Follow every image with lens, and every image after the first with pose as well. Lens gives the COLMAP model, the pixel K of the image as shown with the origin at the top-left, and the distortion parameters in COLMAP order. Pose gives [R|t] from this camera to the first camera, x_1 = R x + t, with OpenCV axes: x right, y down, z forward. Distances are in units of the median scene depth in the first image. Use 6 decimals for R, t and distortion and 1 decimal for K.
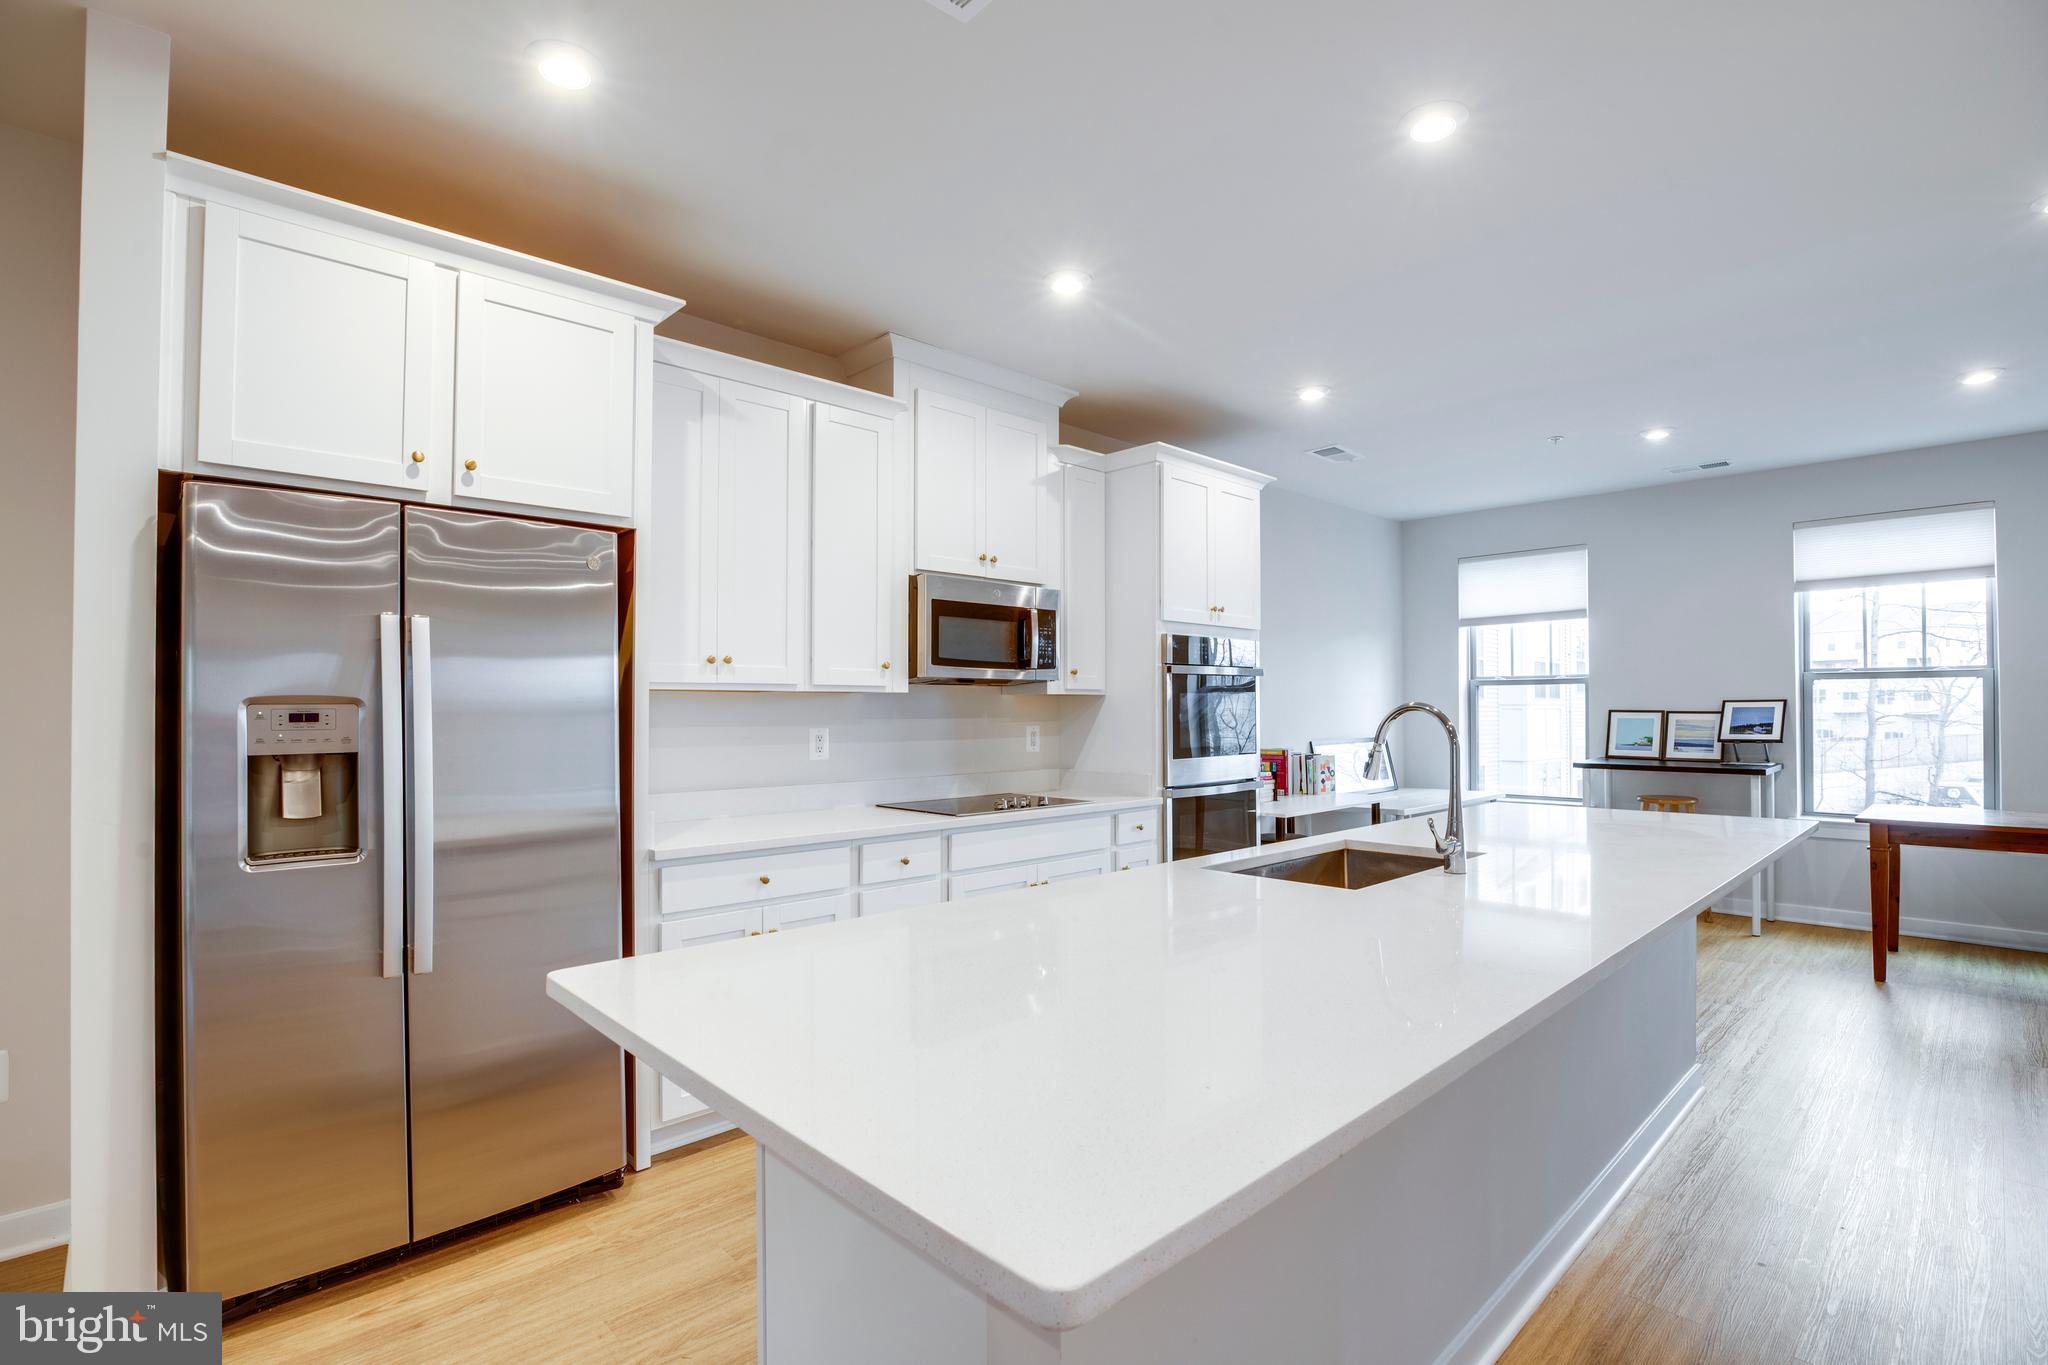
lens RADIAL K [[955.1, 0, 1023.7], [0, 955.1, 695.6], [0, 0, 1]] dist [-0.045867, 0.012676]
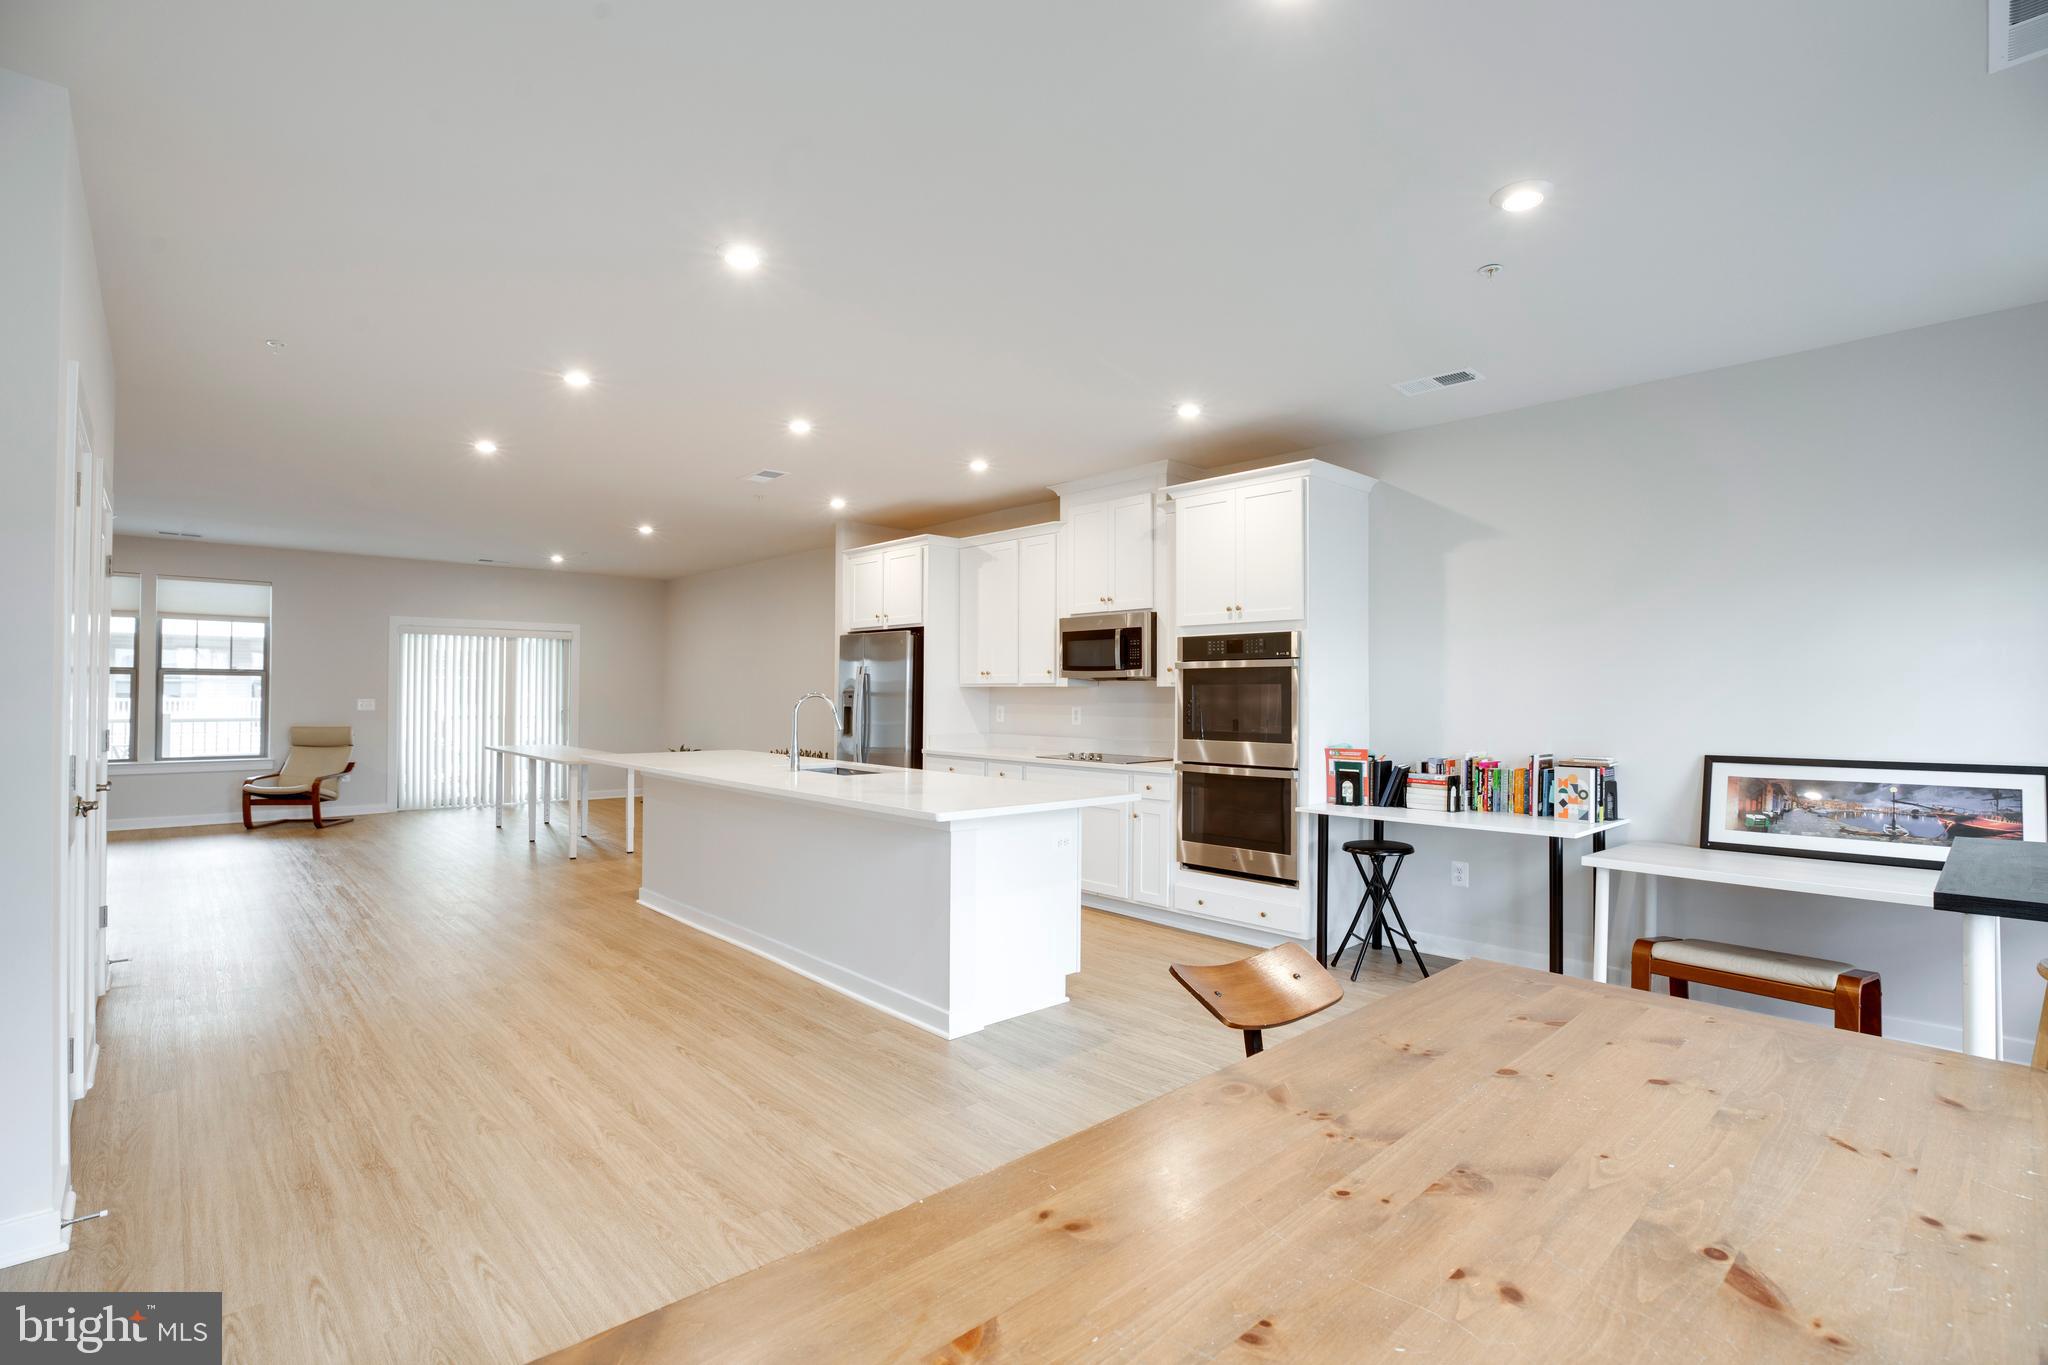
lens RADIAL K [[946.2, 0, 1024.4], [0, 946.2, 686.4], [0, 0, 1]] dist [-0.045047, 0.011670]
pose [[-0.011033, -0.005714, -0.999923, 1.221828], [0.007494, 0.999955, -0.005796, 0.004097], [0.999911, -0.007558, -0.010990, 0.722282]]
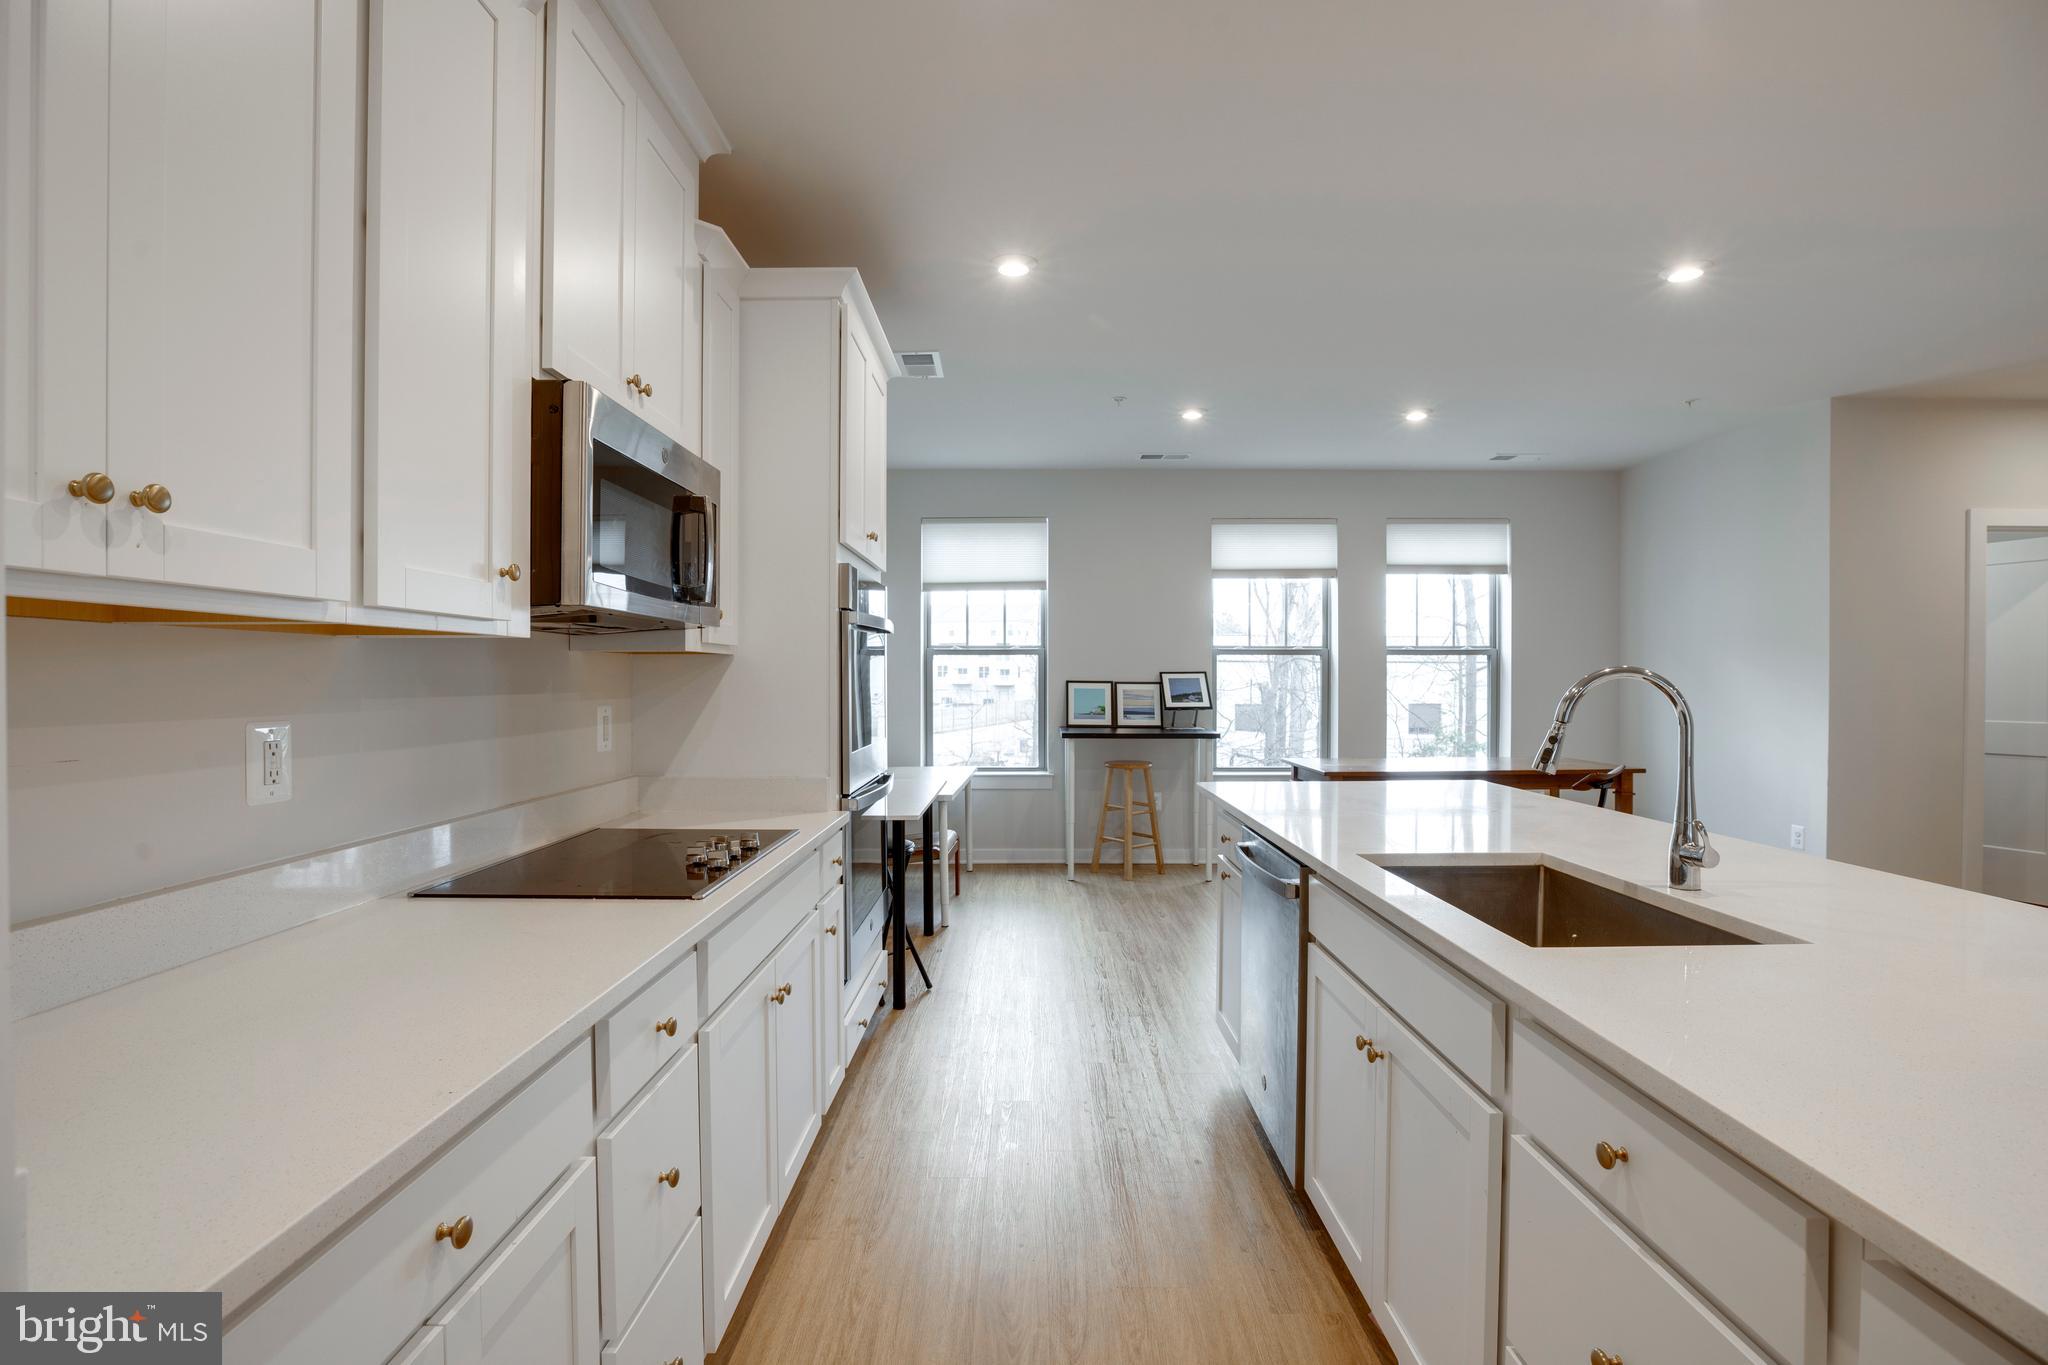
lens RADIAL K [[955.1, 0, 1023.7], [0, 955.1, 695.6], [0, 0, 1]] dist [-0.045867, 0.012676]
pose [[0.693960, -0.010514, 0.719937, -0.215173], [-0.010658, 0.999634, 0.024872, 0.007976], [-0.719934, -0.024933, 0.693594, 0.401044]]
